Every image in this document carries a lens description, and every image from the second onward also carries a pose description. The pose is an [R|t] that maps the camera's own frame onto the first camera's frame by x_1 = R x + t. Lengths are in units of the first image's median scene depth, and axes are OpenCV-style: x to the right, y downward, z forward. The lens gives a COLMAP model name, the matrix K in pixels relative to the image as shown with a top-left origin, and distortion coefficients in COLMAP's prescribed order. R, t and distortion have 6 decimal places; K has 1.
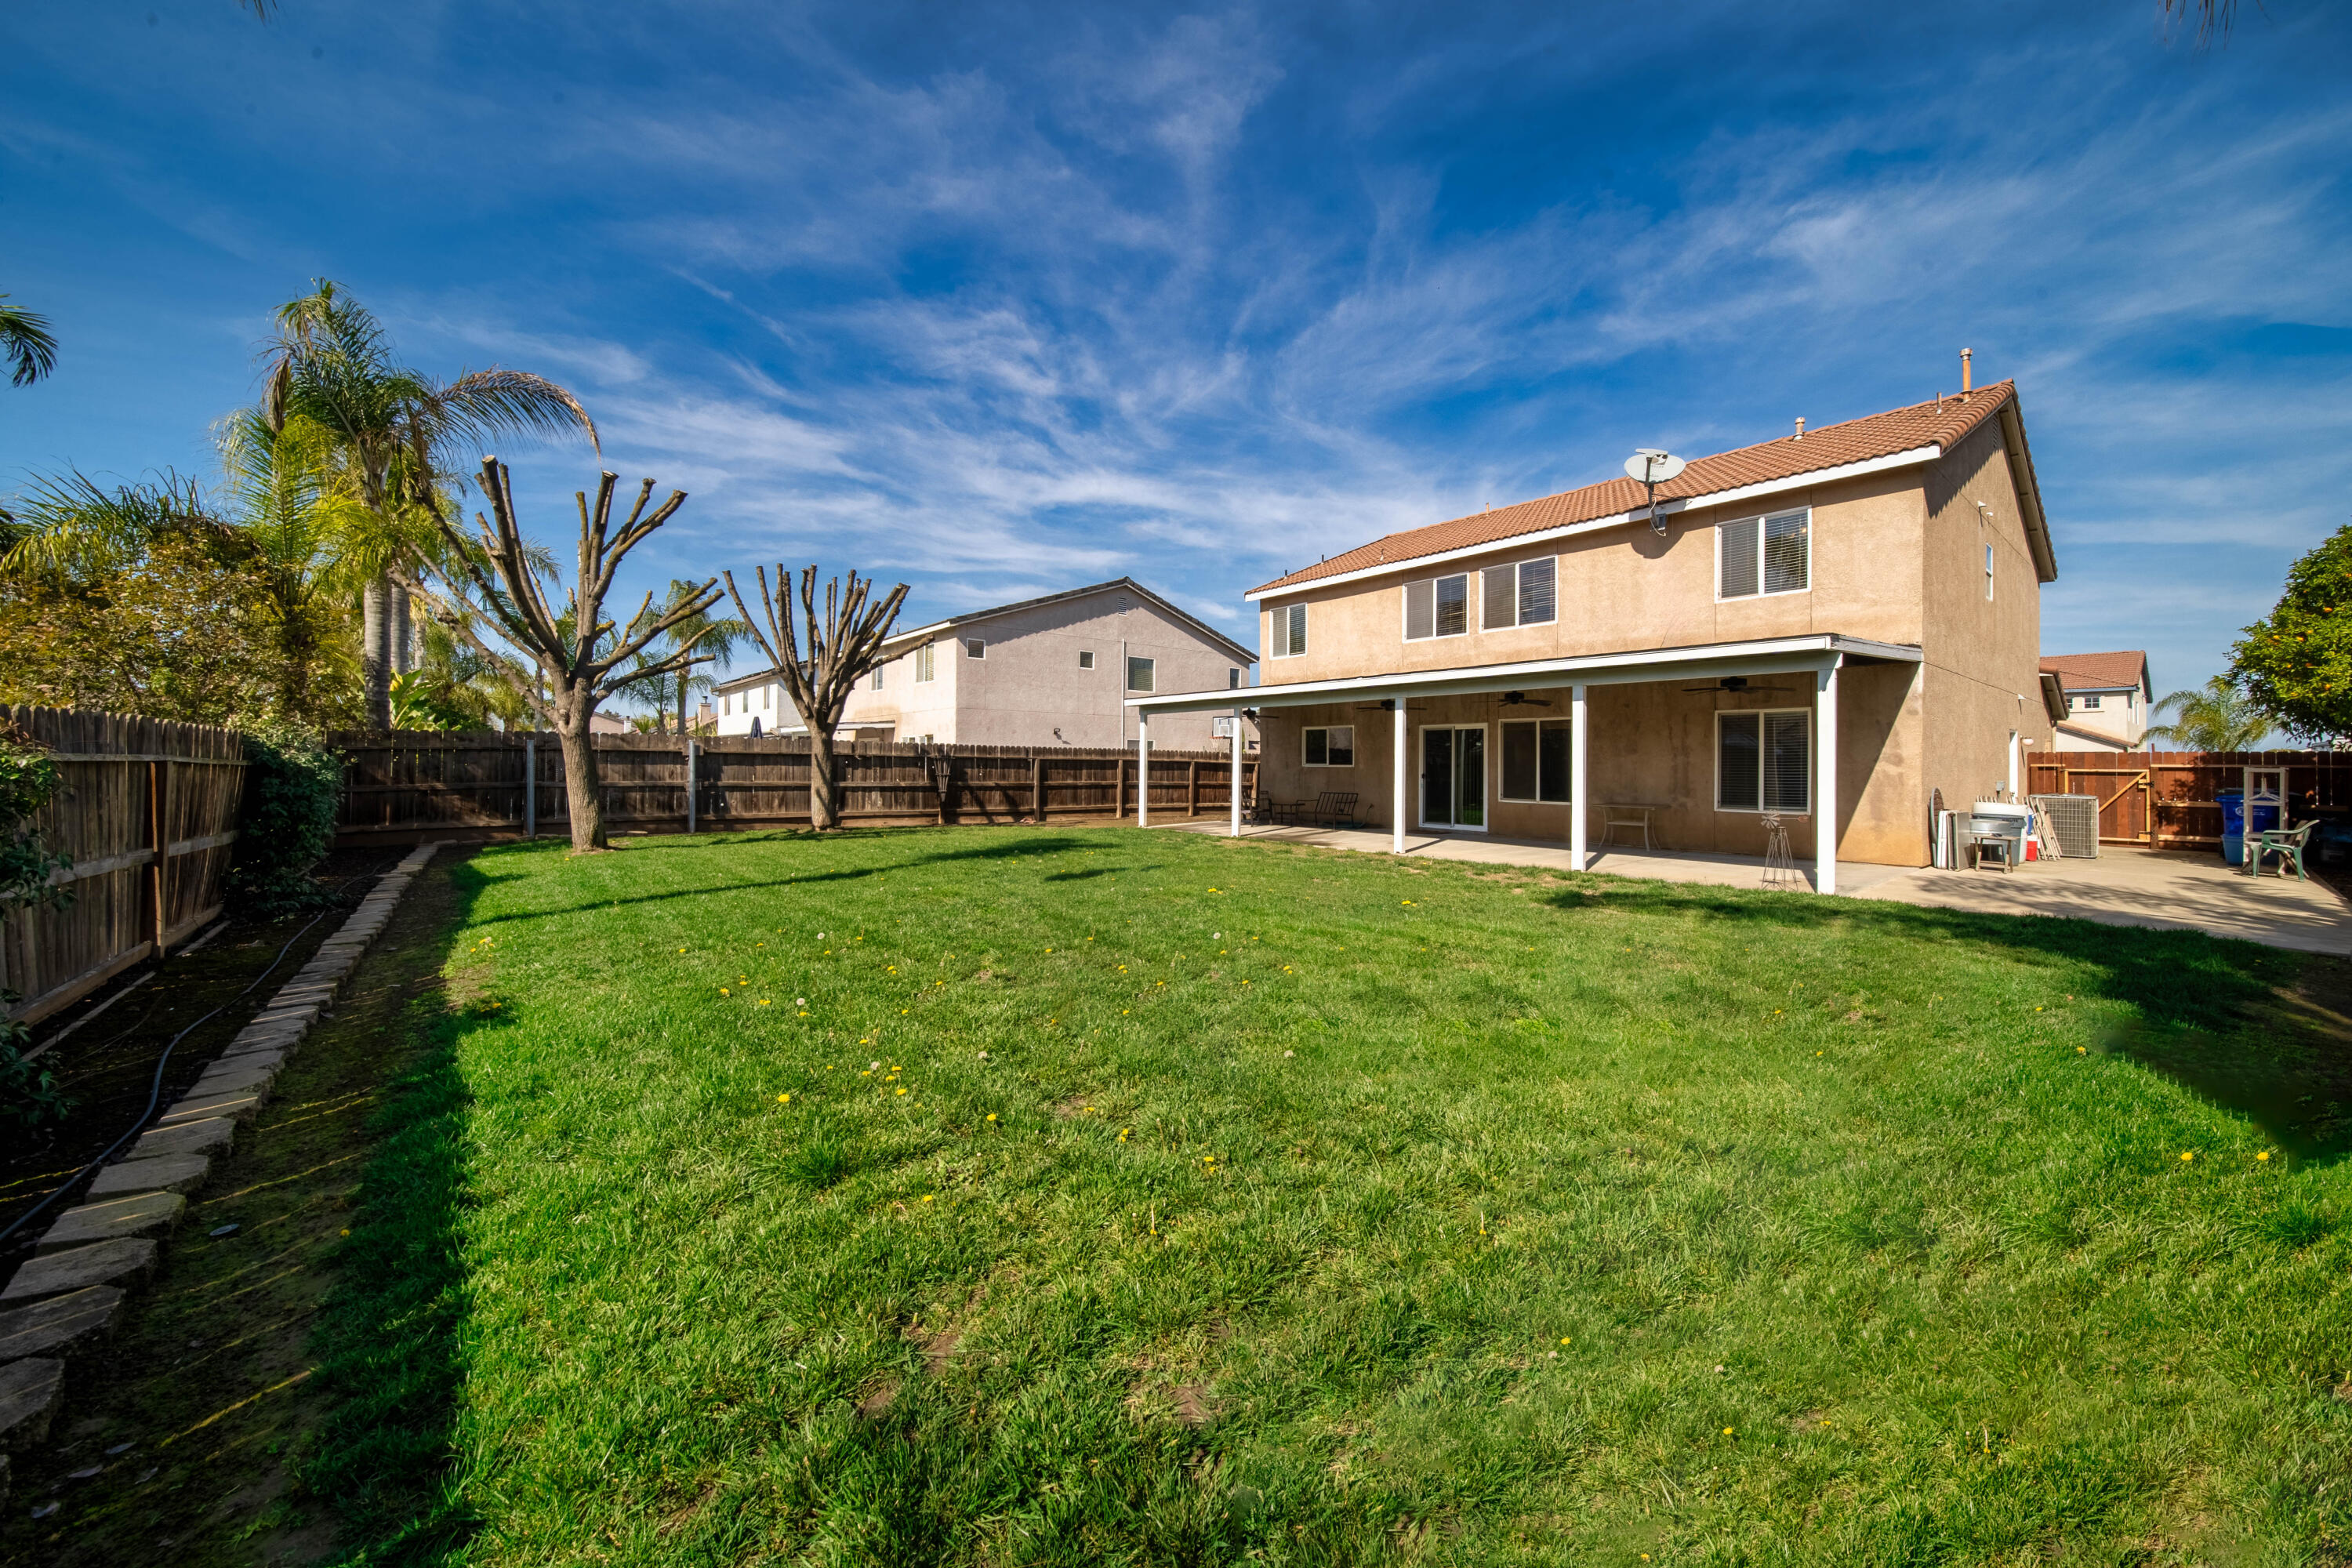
lens RADIAL K [[864.6, 0, 1164.8], [0, 864.6, 748.0], [0, 0, 1]] dist [0.001202, 0.000139]
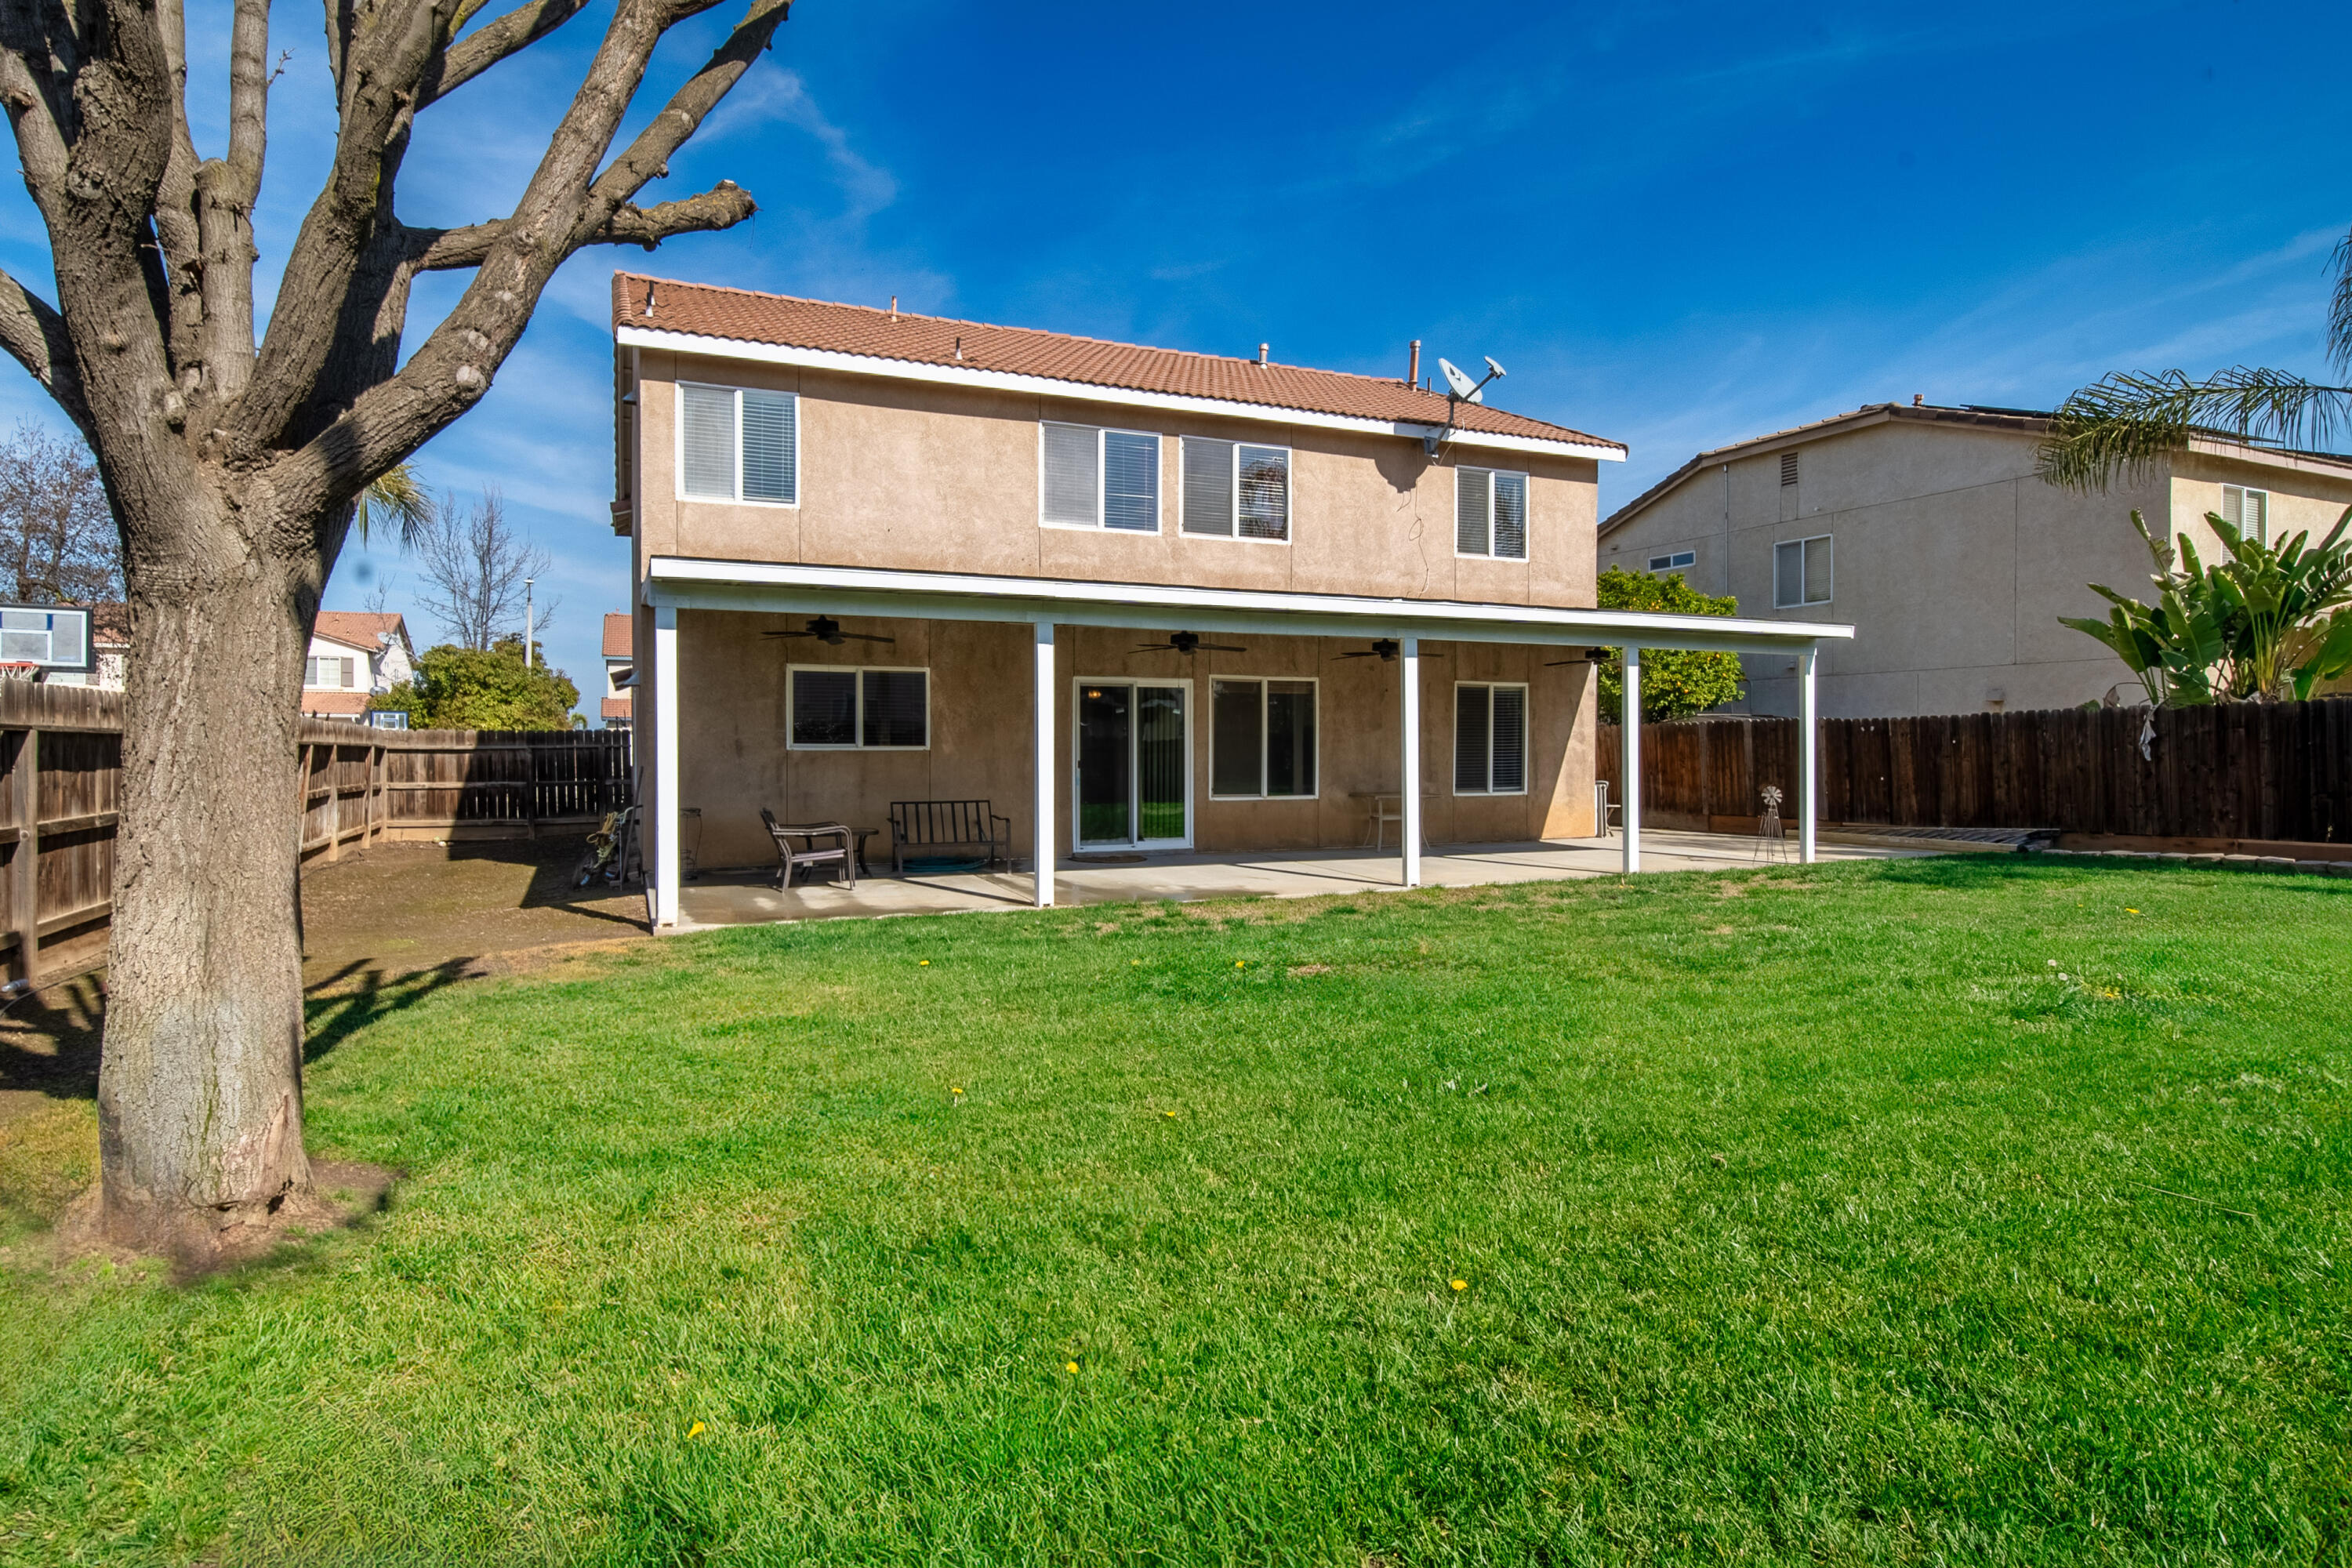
lens RADIAL K [[1211.2, 0, 1112.6], [0, 1211.2, 713.3], [0, 0, 1]] dist [-0.001474, -0.000155]
pose [[0.273719, 0.009281, 0.961765, -0.473008], [-0.023150, 0.999727, -0.003058, 0.001094], [-0.961531, -0.021428, 0.273859, 0.752193]]
